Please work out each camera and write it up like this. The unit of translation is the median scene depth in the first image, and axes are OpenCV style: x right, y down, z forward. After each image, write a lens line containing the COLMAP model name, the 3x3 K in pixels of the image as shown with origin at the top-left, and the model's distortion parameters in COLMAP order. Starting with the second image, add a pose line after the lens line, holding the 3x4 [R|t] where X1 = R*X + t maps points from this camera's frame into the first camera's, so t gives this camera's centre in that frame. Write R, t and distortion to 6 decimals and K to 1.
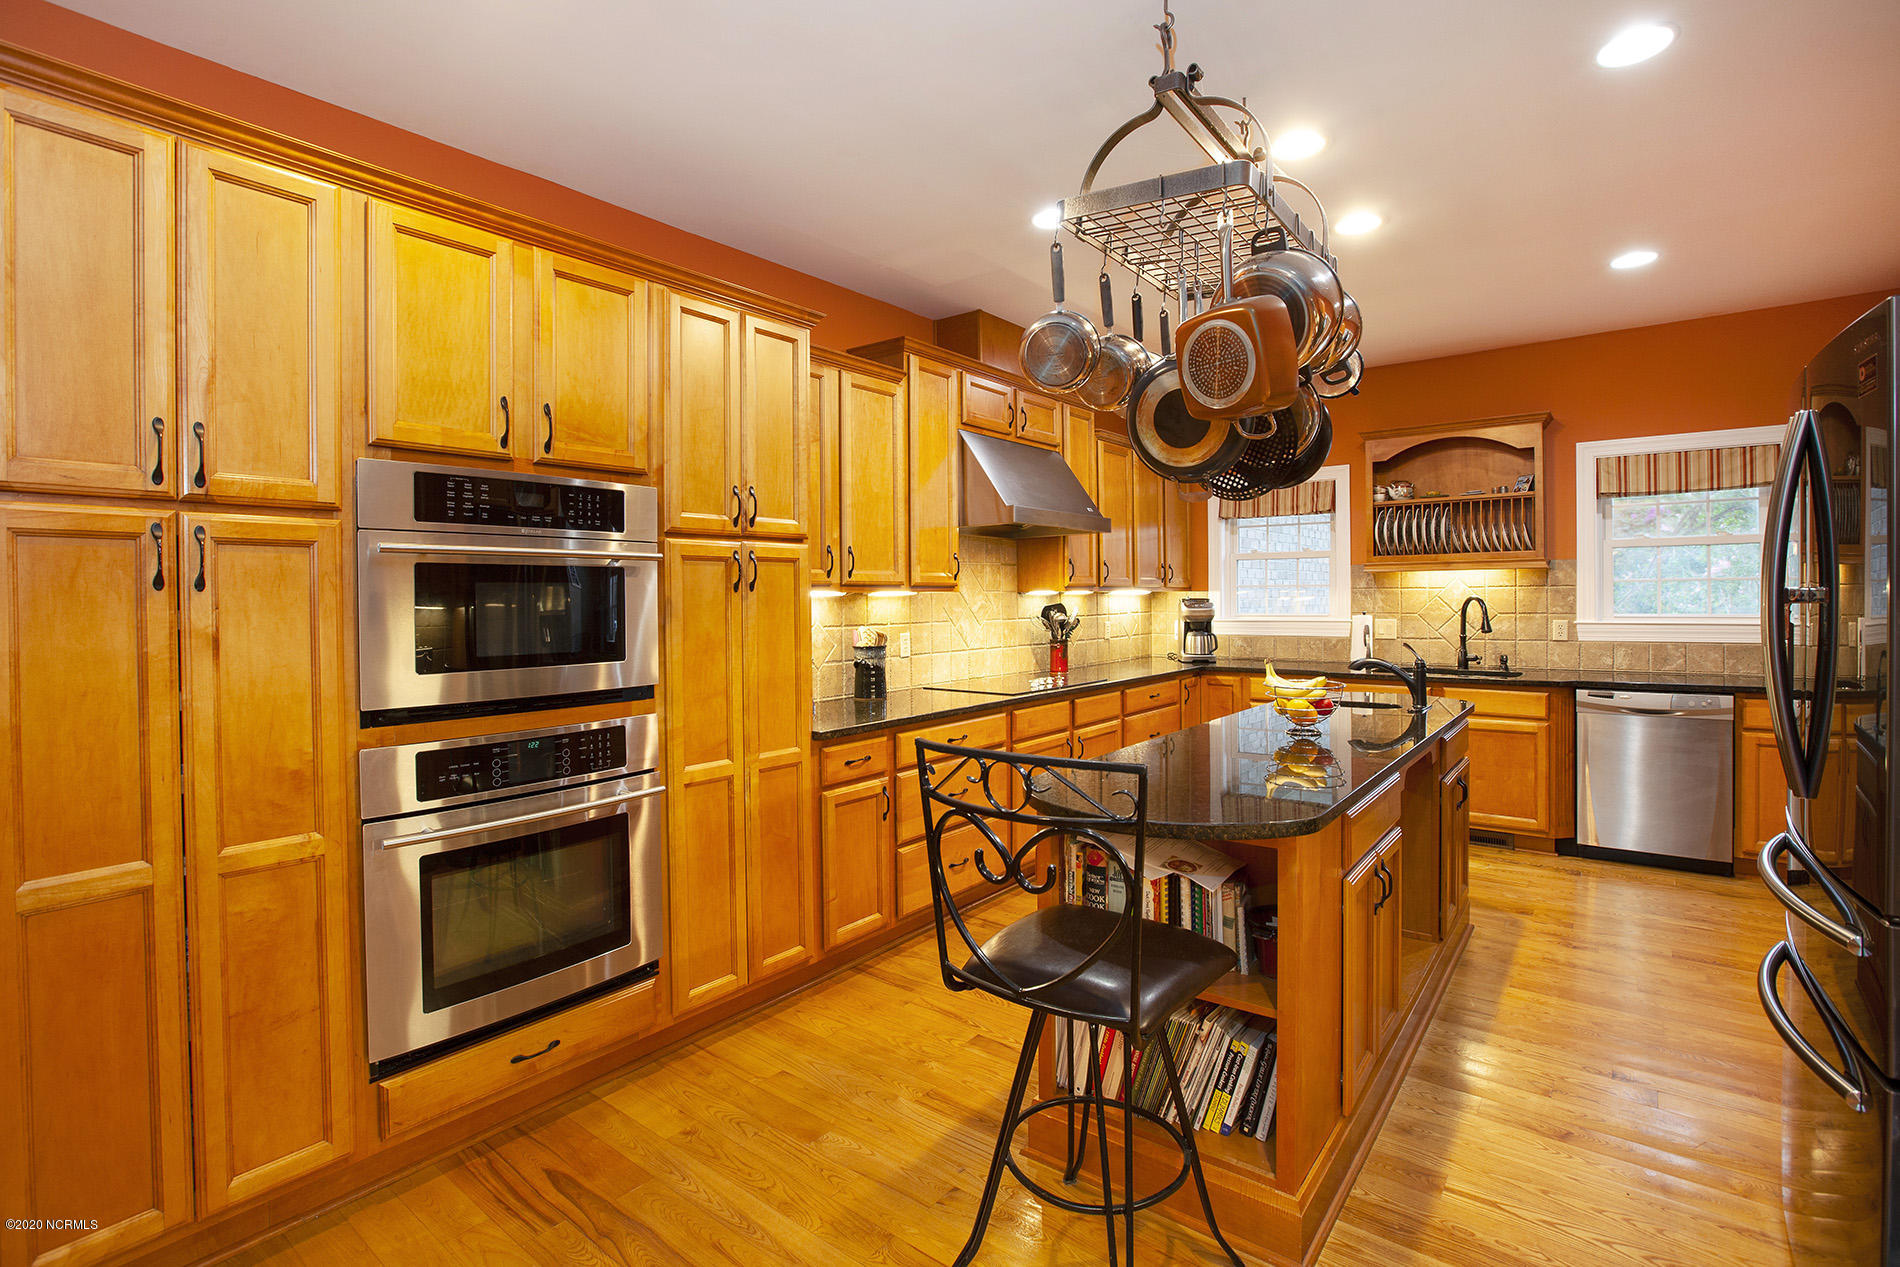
lens RADIAL K [[873.9, 0, 936.7], [0, 873.9, 608.6], [0, 0, 1]] dist [-0.042418, 0.014619]
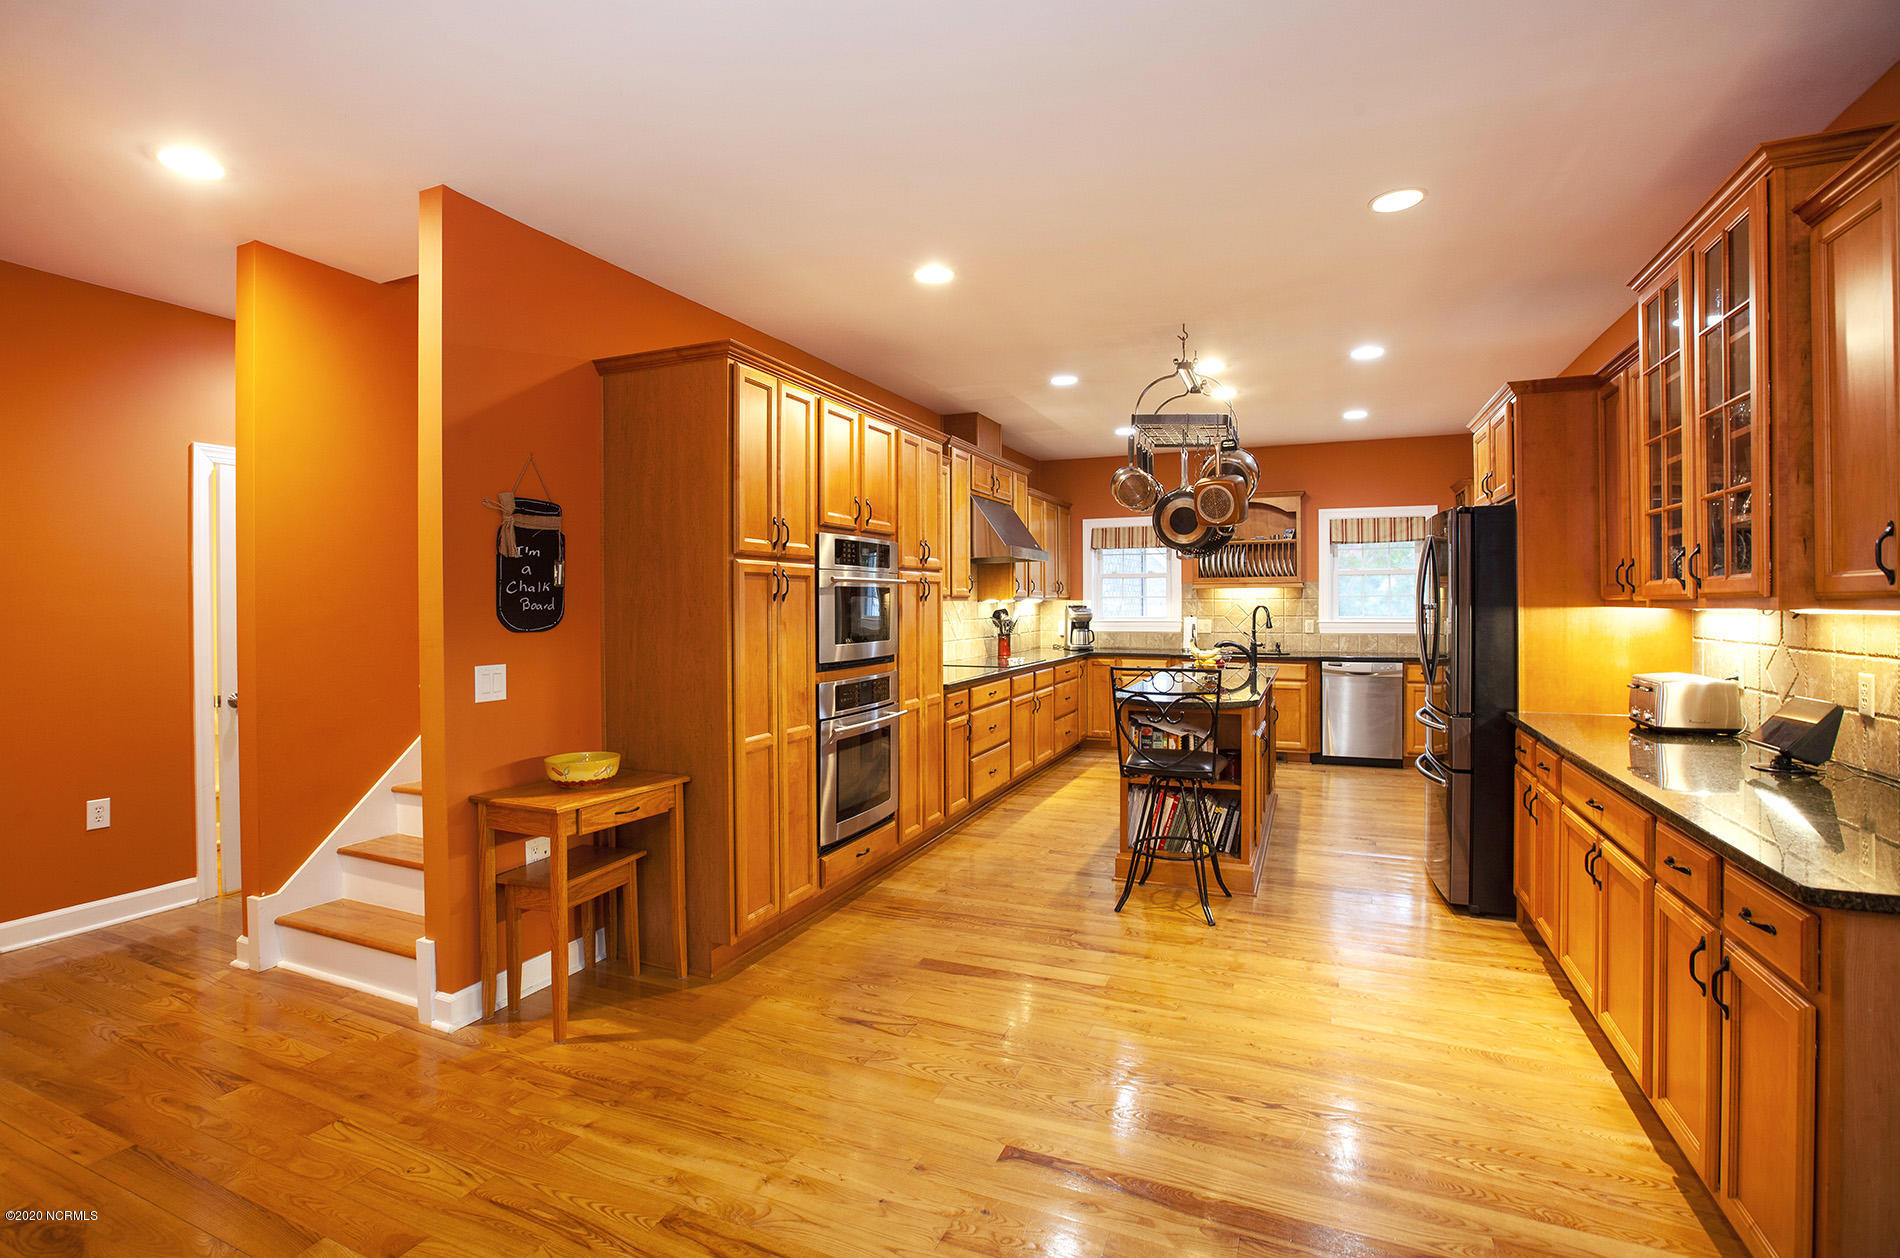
lens RADIAL K [[873.9, 0, 927.6], [0, 873.9, 606.7], [0, 0, 1]] dist [-0.042418, 0.014619]
pose [[0.967954, 0.004318, 0.251092, -0.371772], [-0.002442, 0.999967, -0.007785, 0.002753], [-0.251117, 0.006922, 0.967932, -0.387302]]
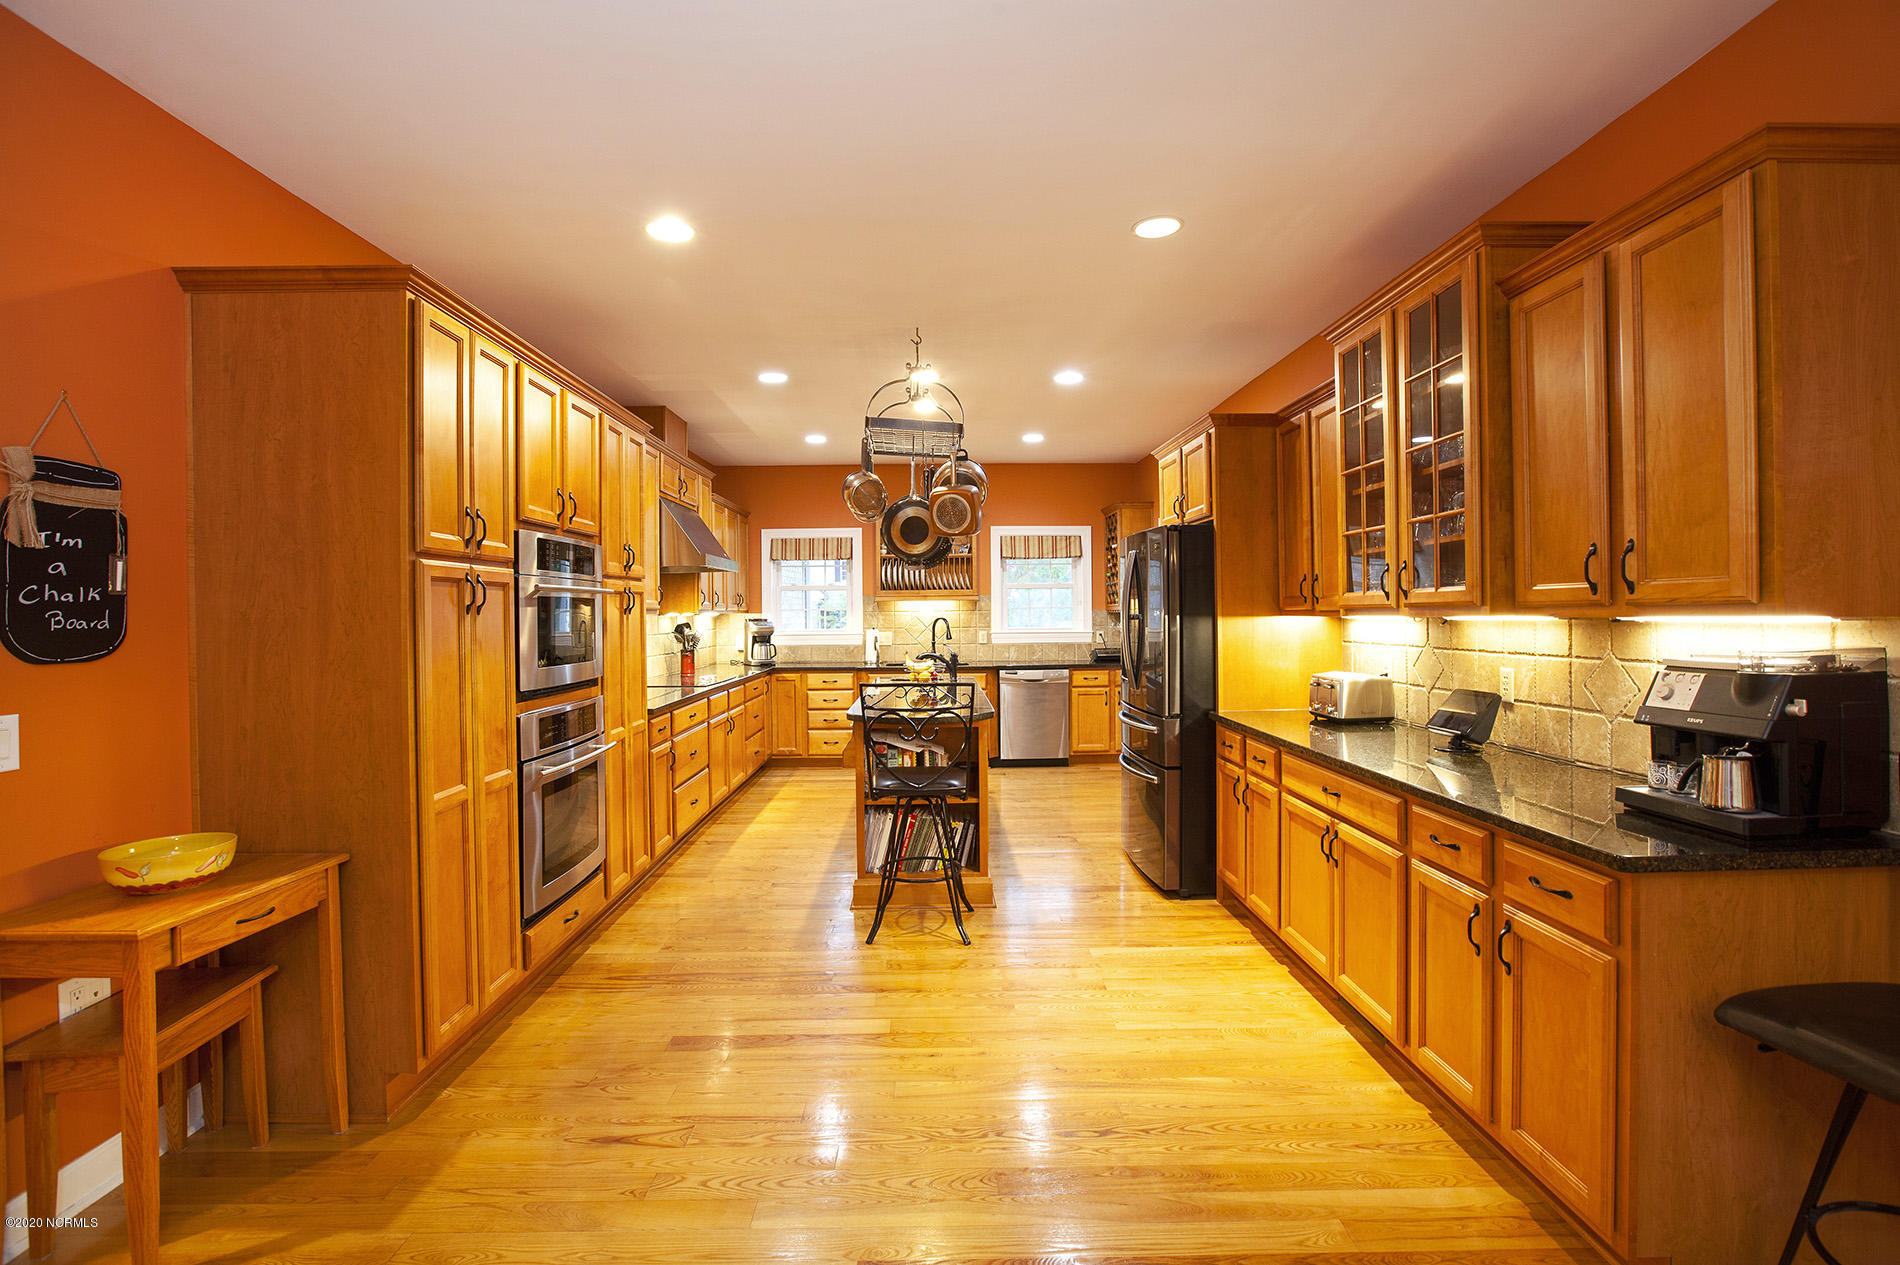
lens RADIAL K [[873.9, 0, 936.0], [0, 873.9, 618.7], [0, 0, 1]] dist [-0.042418, 0.014619]
pose [[0.778204, -0.001425, 0.628010, -0.426937], [0.008427, 0.999931, -0.008173, 0.002652], [-0.627955, 0.011653, 0.778163, -0.277218]]
